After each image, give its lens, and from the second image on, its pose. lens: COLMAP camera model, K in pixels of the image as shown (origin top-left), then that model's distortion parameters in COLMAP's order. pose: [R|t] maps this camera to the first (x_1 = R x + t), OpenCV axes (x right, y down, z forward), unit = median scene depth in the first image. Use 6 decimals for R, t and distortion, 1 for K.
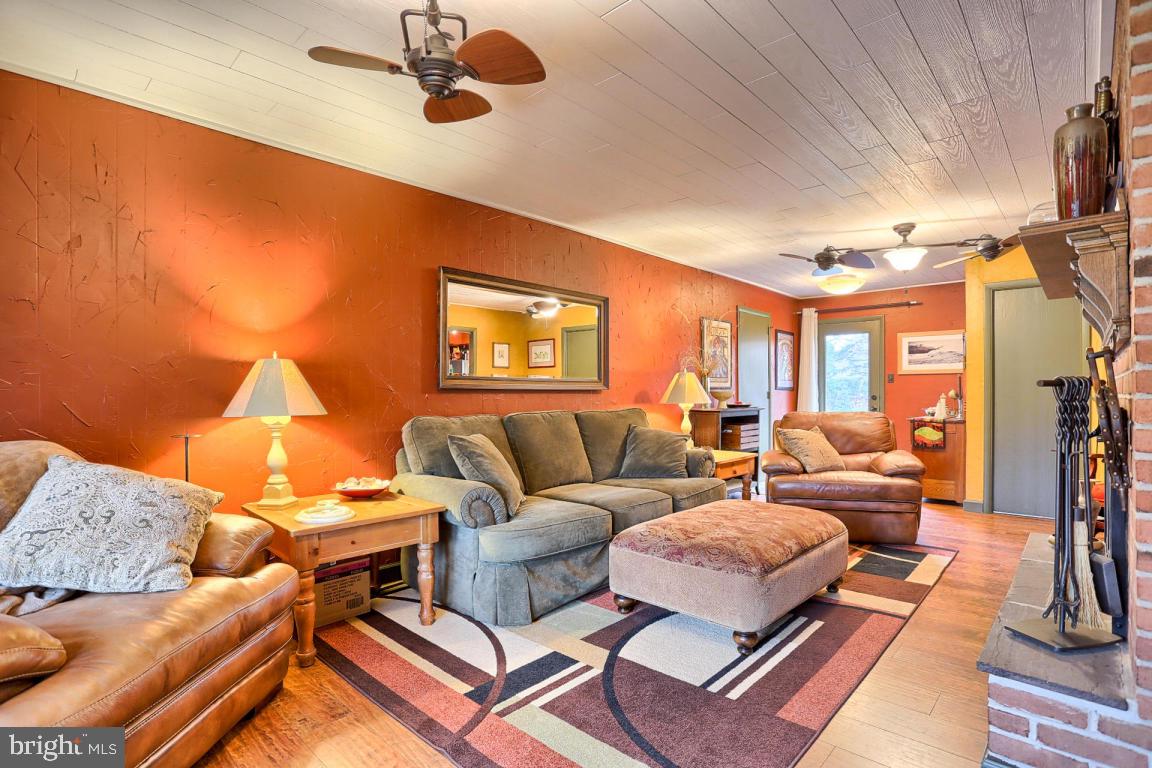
lens RADIAL K [[569.6, 0, 570.3], [0, 569.6, 387.5], [0, 0, 1]] dist [-0.068899, 0.029738]
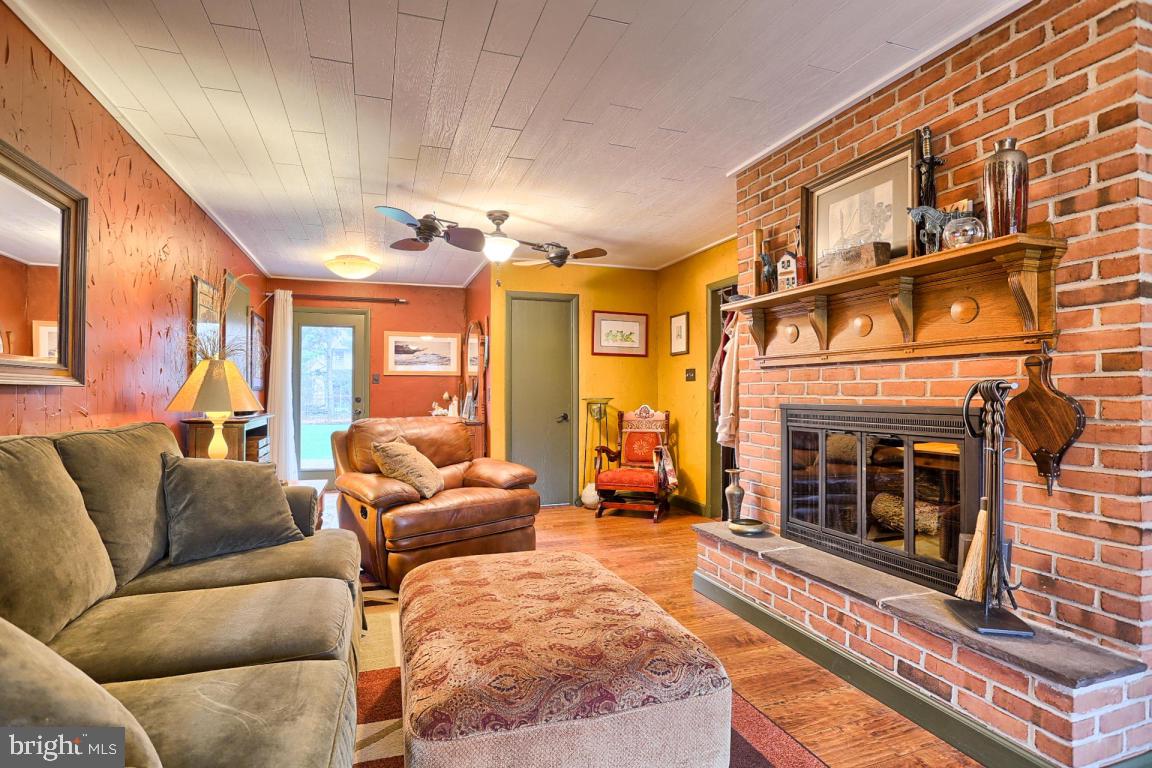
lens RADIAL K [[569.6, 0, 570.3], [0, 569.6, 387.5], [0, 0, 1]] dist [-0.068899, 0.029738]
pose [[0.467654, 0.012882, 0.883818, -0.153232], [-0.010154, 0.999906, -0.009201, 0.004555], [-0.883853, -0.004672, 0.467741, 0.414432]]
